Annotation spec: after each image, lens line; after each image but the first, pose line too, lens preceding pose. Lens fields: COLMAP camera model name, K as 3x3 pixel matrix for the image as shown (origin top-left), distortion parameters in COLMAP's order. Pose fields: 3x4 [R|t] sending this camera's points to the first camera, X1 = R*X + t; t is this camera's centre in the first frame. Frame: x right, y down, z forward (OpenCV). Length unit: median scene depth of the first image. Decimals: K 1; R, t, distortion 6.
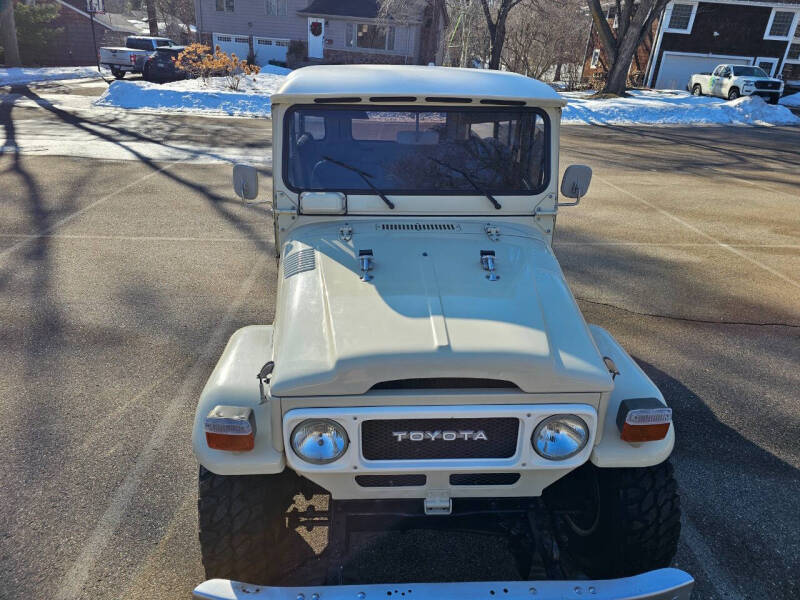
lens RADIAL K [[536.9, 0, 399.6], [0, 536.9, 293.2], [0, 0, 1]] dist [0.057898, -0.051898]
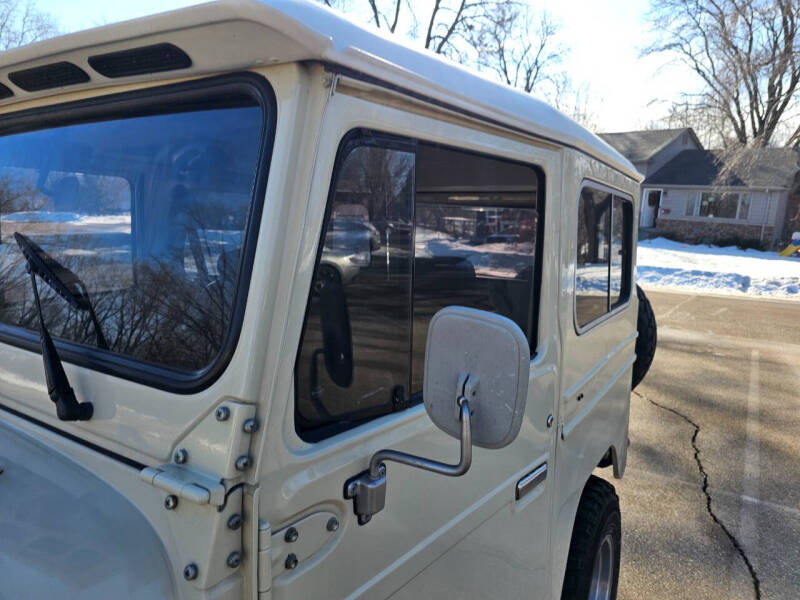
lens RADIAL K [[536.9, 0, 394.3], [0, 536.9, 297.0], [0, 0, 1]] dist [0.057898, -0.051898]
pose [[0.810414, 0.083155, -0.579926, 0.072033], [-0.248331, 0.945308, -0.211481, -0.030096], [0.530623, 0.315401, 0.786741, 0.130013]]
